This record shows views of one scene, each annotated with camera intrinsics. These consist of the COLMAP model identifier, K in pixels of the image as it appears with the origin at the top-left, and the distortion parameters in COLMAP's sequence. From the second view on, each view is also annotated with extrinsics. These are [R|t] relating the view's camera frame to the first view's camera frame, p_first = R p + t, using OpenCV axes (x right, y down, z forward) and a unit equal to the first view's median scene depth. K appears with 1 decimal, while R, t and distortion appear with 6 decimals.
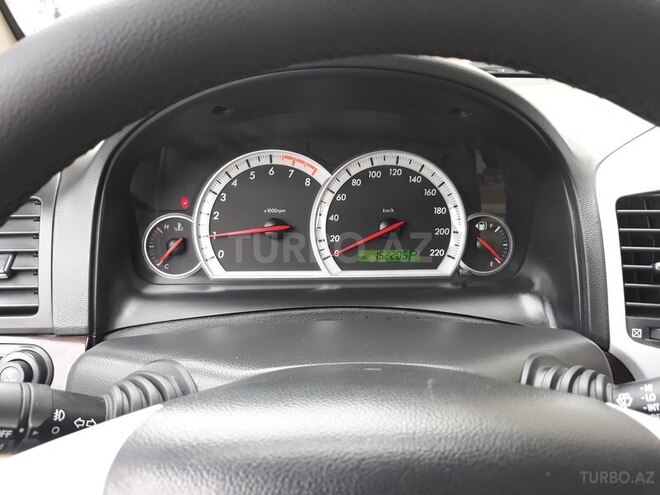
lens RADIAL K [[547.3, 0, 332.1], [0, 547.3, 251.0], [0, 0, 1]] dist [0.009054, -0.017301]
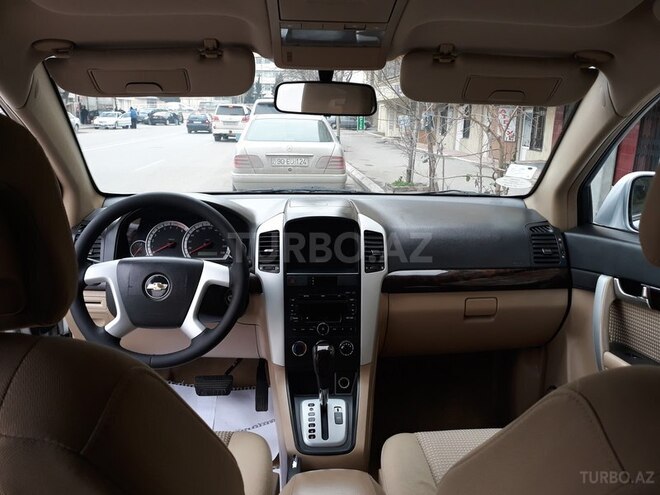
lens RADIAL K [[547.3, 0, 332.1], [0, 547.3, 251.0], [0, 0, 1]] dist [0.009054, -0.017301]
pose [[0.999777, -0.001175, -0.021088, 0.916843], [-0.001838, 0.989822, -0.142297, 0.455117], [0.021041, 0.142304, 0.989599, -2.180802]]
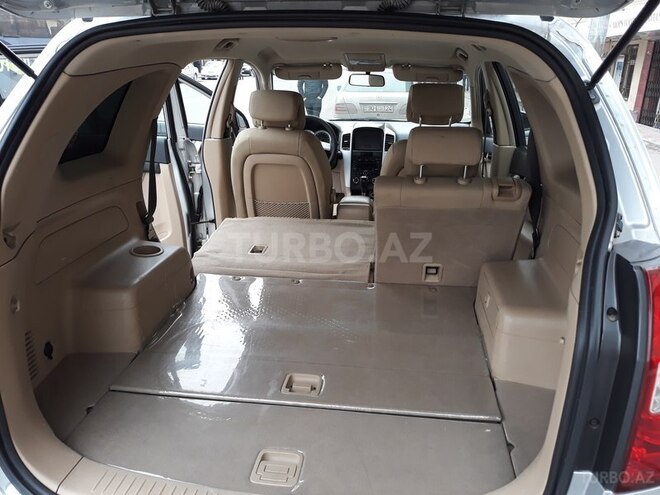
lens RADIAL K [[547.3, 0, 332.1], [0, 547.3, 251.0], [0, 0, 1]] dist [0.009054, -0.017301]
pose [[0.979753, 0.049842, -0.193908, 1.806744], [-0.060315, 0.997001, -0.048485, 1.835420], [0.190910, 0.059199, 0.979821, -6.289989]]
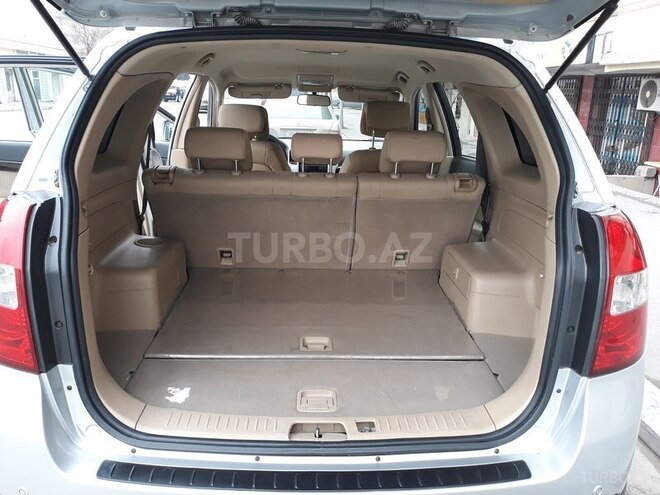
lens RADIAL K [[547.3, 0, 332.1], [0, 547.3, 251.0], [0, 0, 1]] dist [0.009054, -0.017301]
pose [[0.999437, 0.015077, -0.029966, 1.322234], [-0.018192, 0.994137, -0.106591, 2.192528], [0.028184, 0.107076, 0.993851, -6.844976]]
